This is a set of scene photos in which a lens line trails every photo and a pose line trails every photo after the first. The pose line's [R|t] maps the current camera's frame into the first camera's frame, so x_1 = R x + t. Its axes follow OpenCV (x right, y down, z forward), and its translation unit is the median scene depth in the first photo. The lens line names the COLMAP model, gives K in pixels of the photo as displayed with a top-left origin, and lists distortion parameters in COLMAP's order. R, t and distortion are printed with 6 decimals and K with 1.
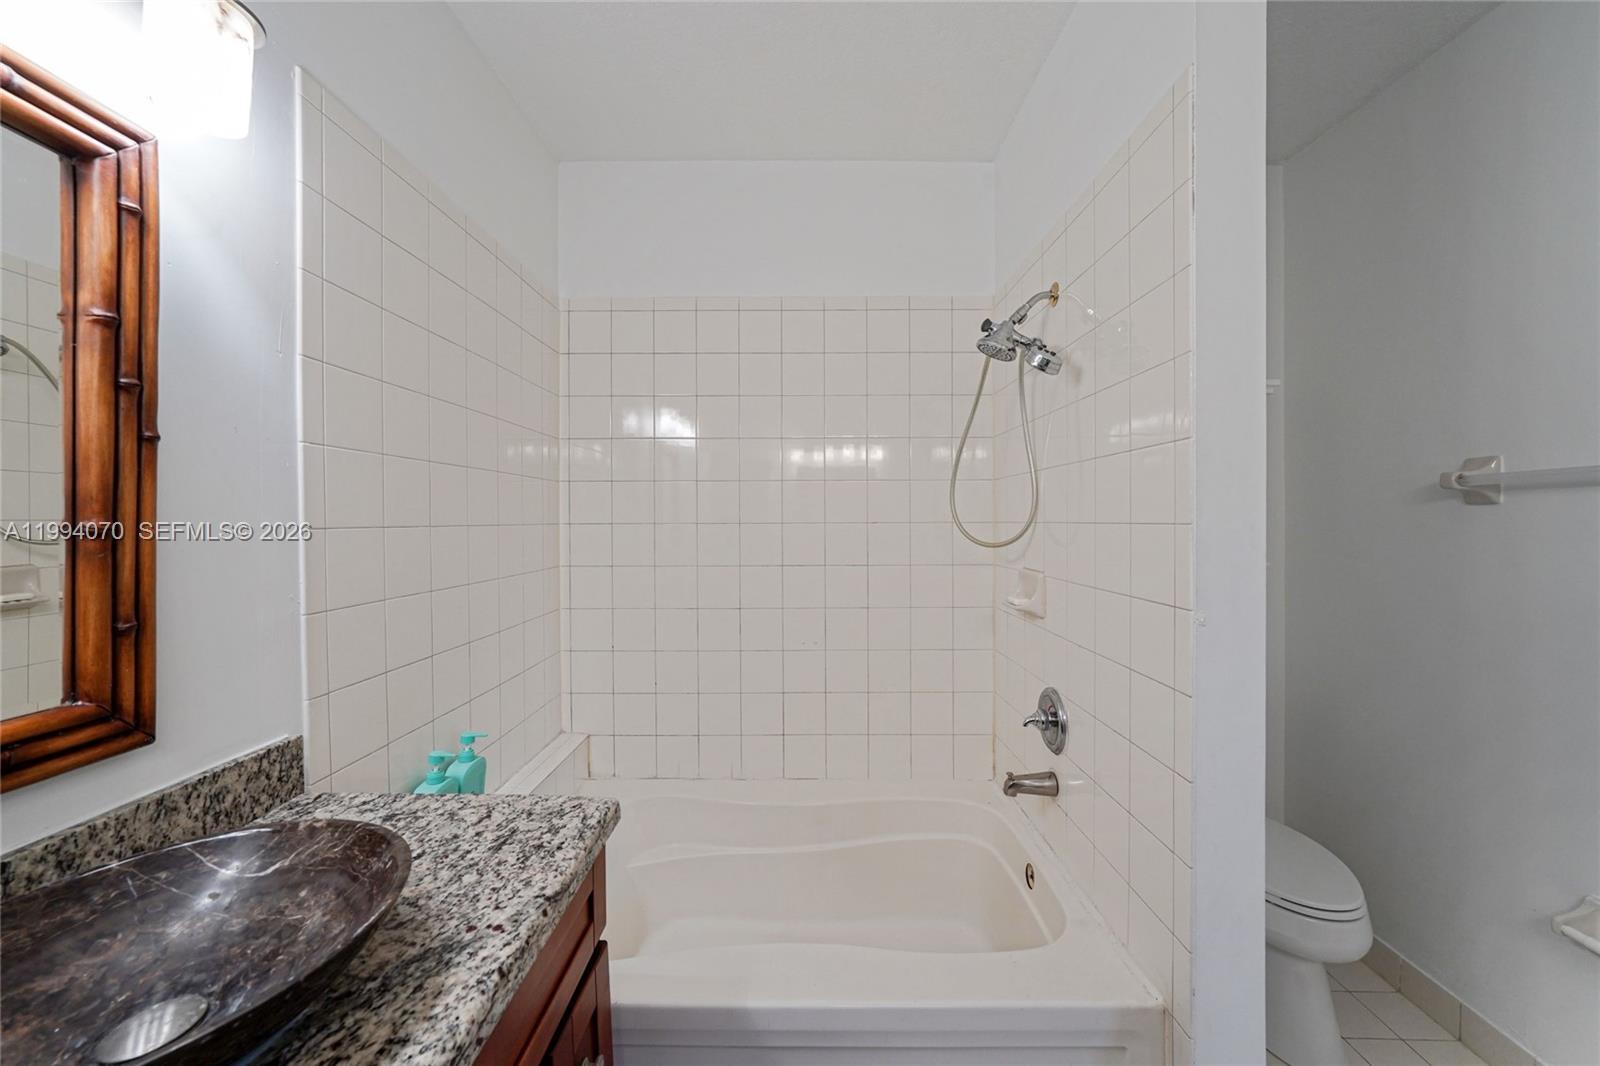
lens RADIAL K [[590.8, 0, 812.0], [0, 590.8, 530.1], [0, 0, 1]] dist [-0.016302, 0.003358]
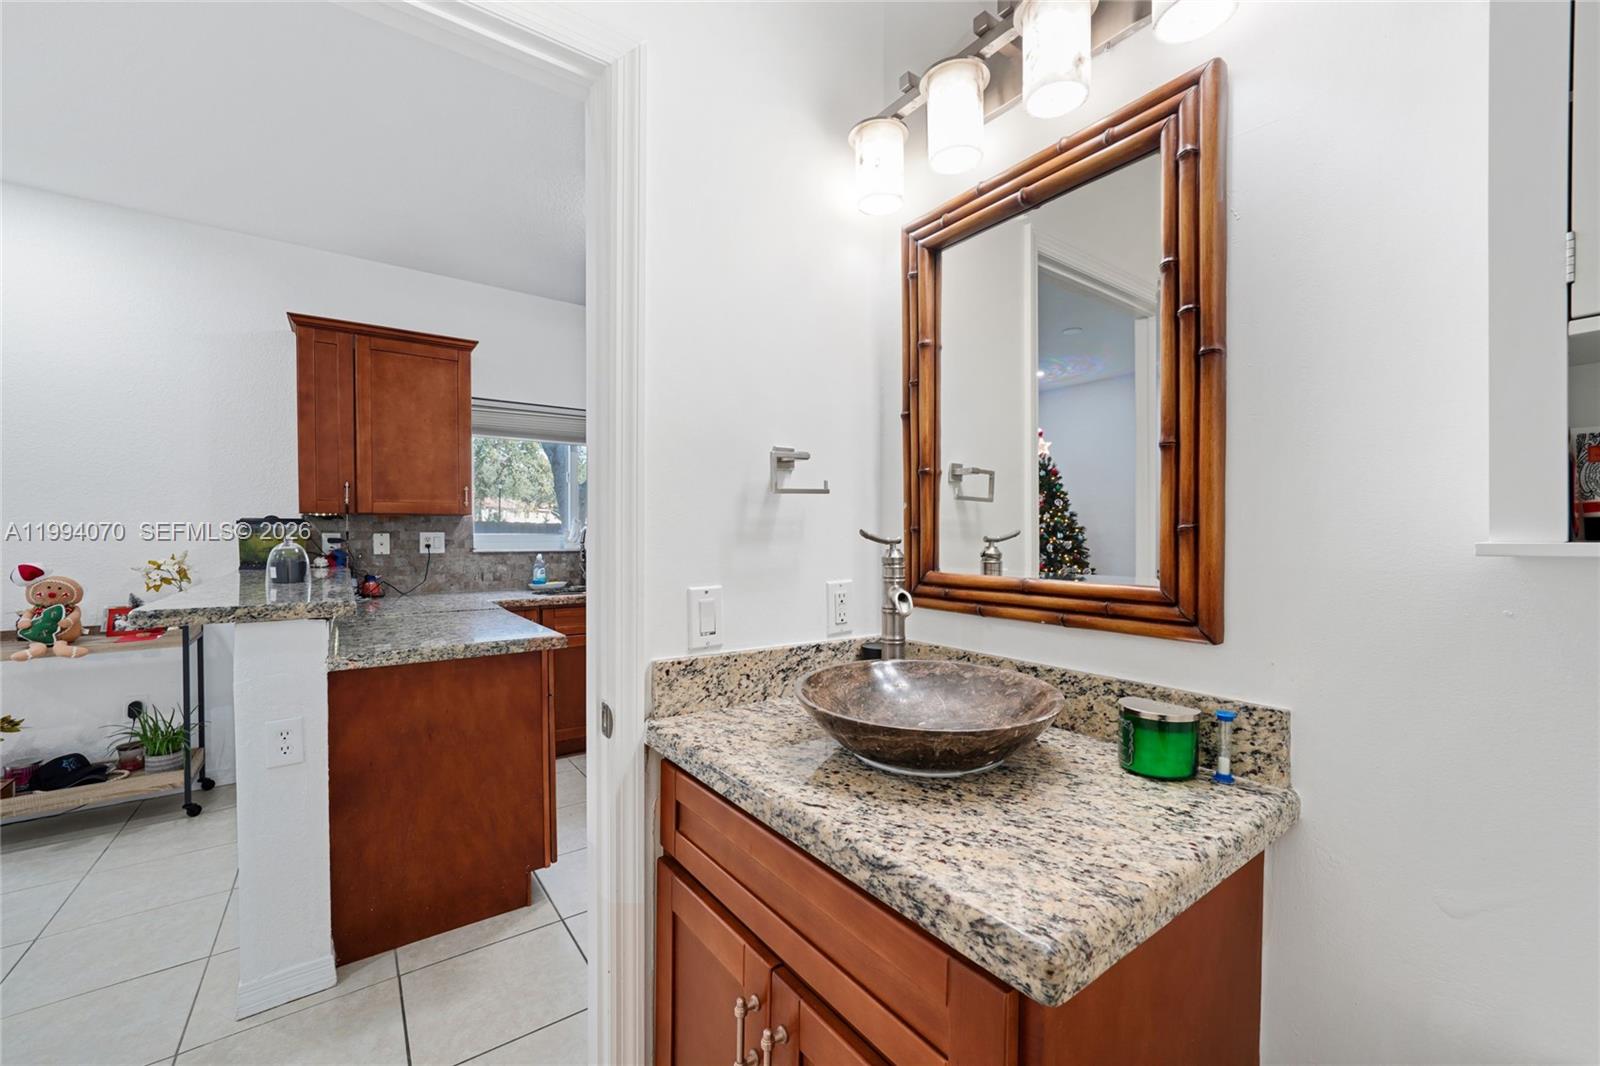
lens RADIAL K [[630.9, 0, 815.9], [0, 630.9, 540.6], [0, 0, 1]] dist [-0.017189, 0.006414]
pose [[-0.805731, 0.011846, -0.592163, 0.112764], [0.000452, 0.999812, 0.019385, 0.160711], [0.592281, 0.015352, -0.805585, 1.493454]]
